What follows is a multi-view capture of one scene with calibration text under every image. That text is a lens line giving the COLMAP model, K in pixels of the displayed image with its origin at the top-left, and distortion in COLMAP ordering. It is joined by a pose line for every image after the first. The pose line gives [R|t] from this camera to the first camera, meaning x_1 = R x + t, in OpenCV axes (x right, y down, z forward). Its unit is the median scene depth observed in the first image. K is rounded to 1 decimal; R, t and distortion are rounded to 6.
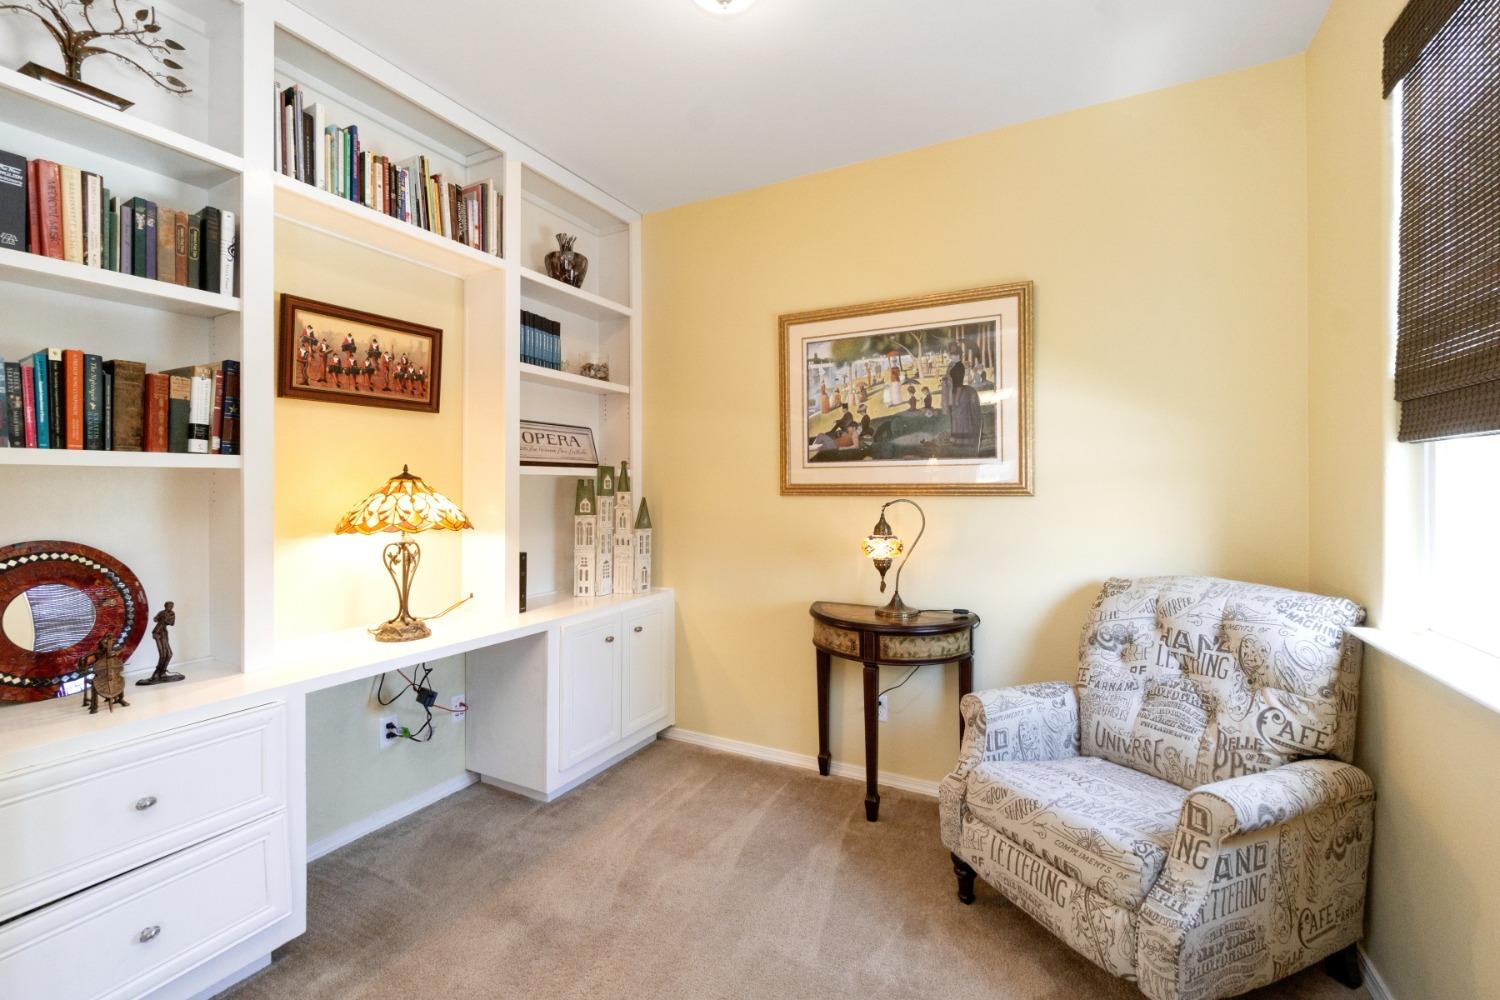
lens RADIAL K [[632.0, 0, 751.7], [0, 632.0, 486.0], [0, 0, 1]] dist [-0.000193, -0.000031]
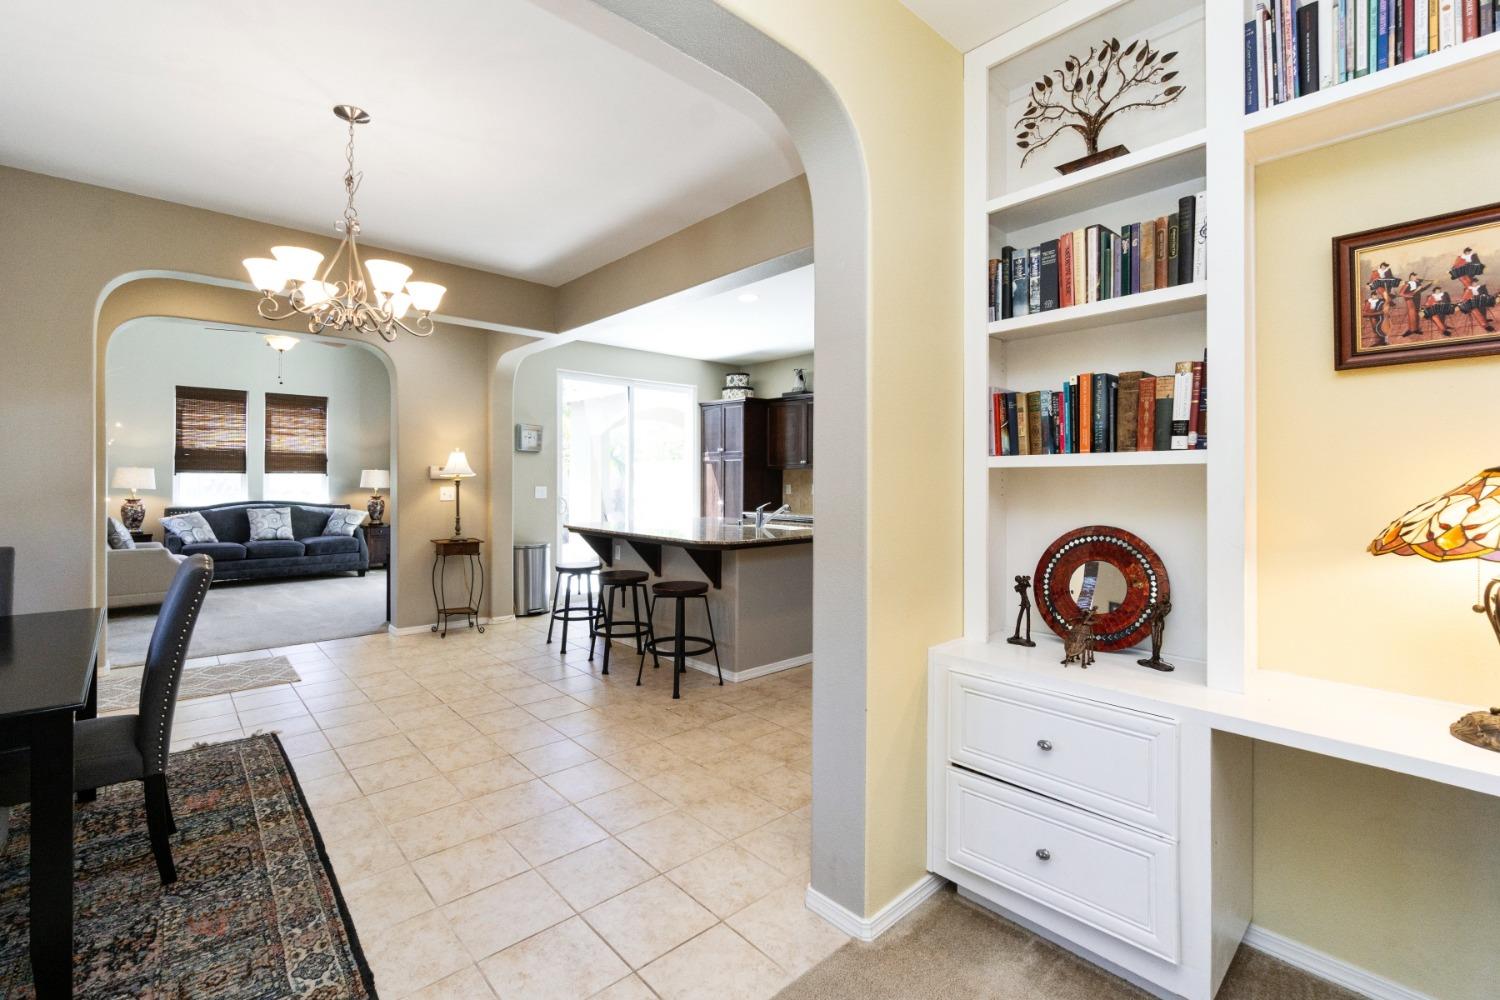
lens RADIAL K [[646.0, 0, 728.9], [0, 646.0, 482.0], [0, 0, 1]] dist [-0.001622, -0.000177]
pose [[-0.346784, -0.001973, -0.937943, 0.256310], [-0.003247, 0.999994, -0.000903, 0.001732], [0.937939, 0.002733, -0.346789, 0.543668]]
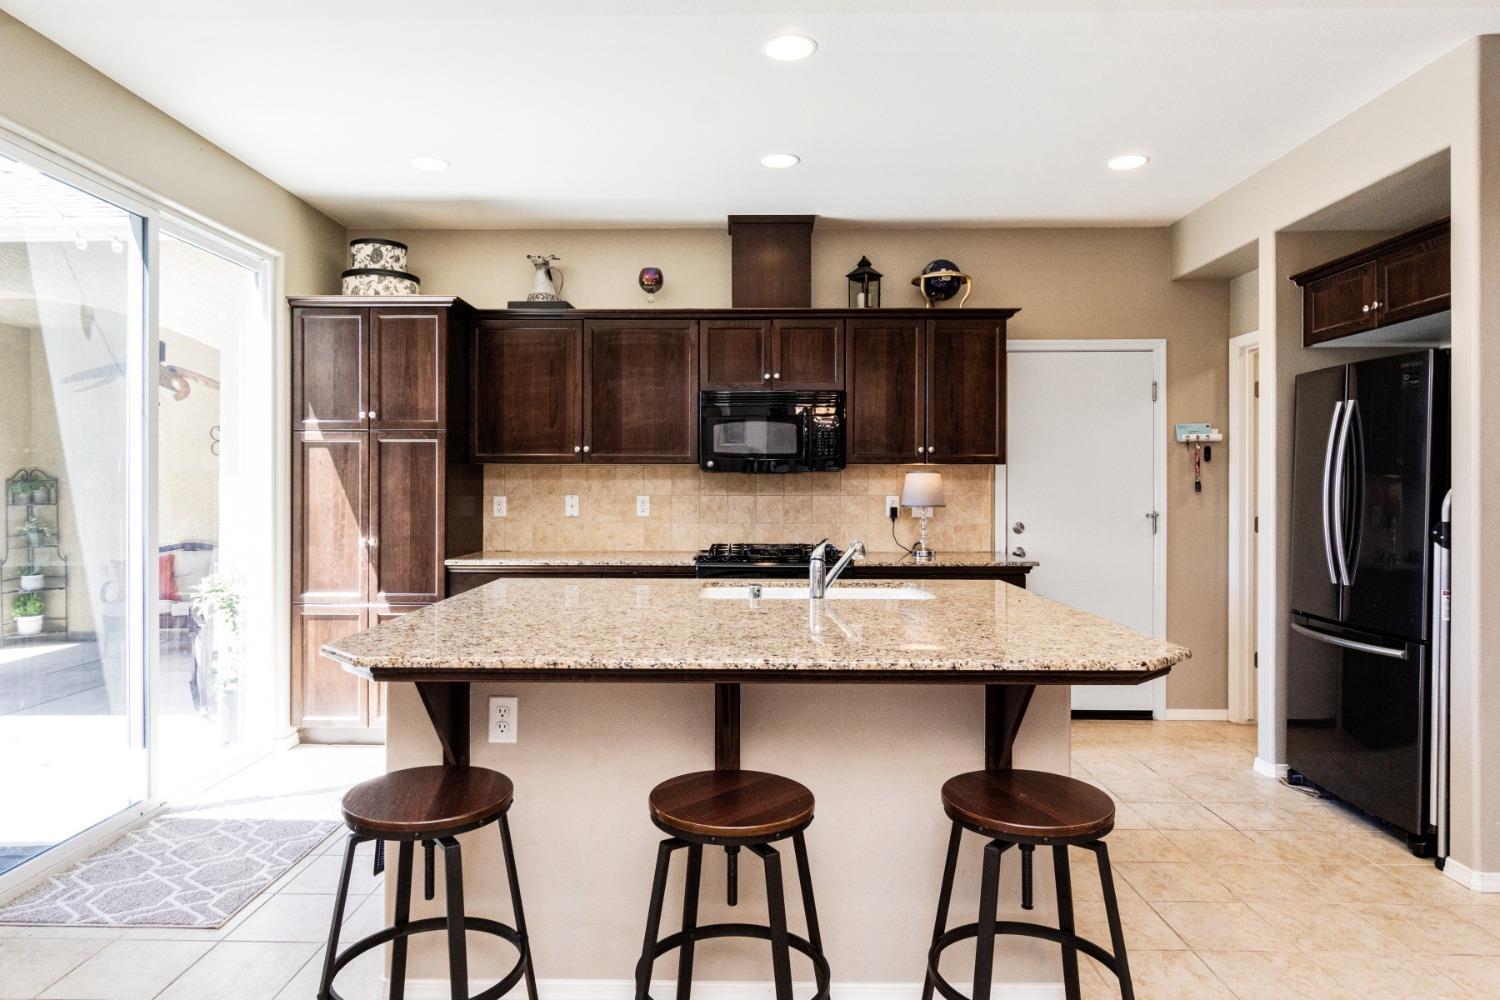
lens RADIAL K [[910.5, 0, 736.8], [0, 910.5, 491.2], [0, 0, 1]] dist [0.001472, -0.000674]
pose [[0.454549, -0.001554, -0.890721, -0.854398], [0.003121, 0.999995, -0.000152, -0.000561], [0.890716, -0.002711, 0.454551, -1.000410]]
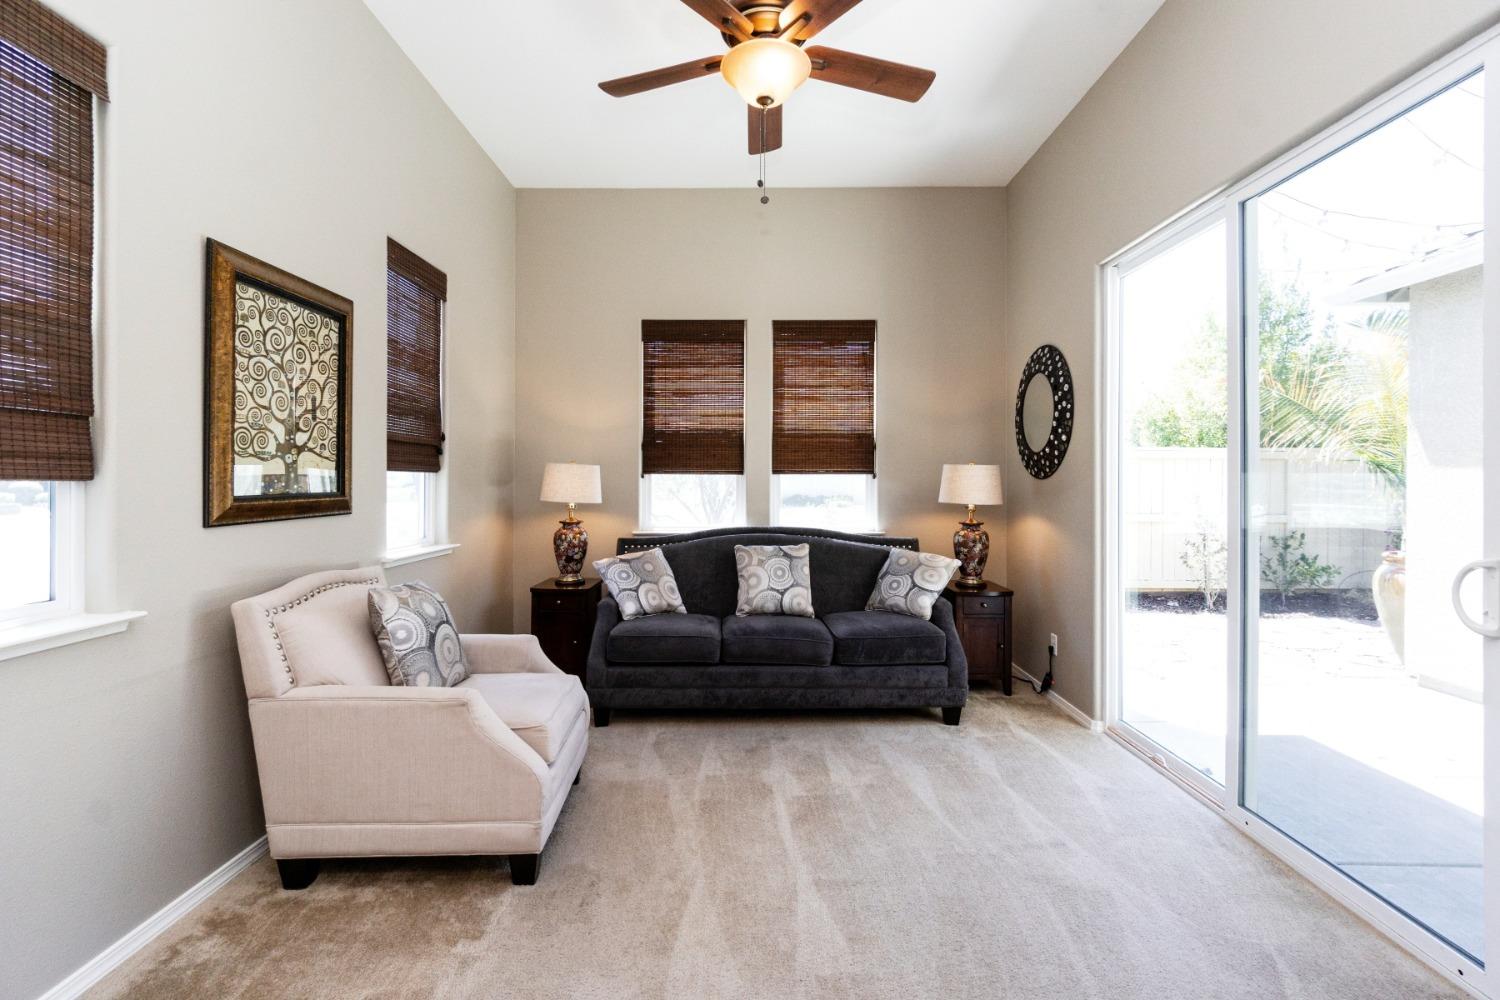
lens RADIAL K [[646.0, 0, 728.9], [0, 646.0, 482.0], [0, 0, 1]] dist [-0.001622, -0.000177]
pose [[-0.899575, -0.005639, -0.436730, -1.543155], [-0.004030, 0.999981, -0.004610, -0.009136], [0.436748, -0.002387, -0.899581, -1.828960]]
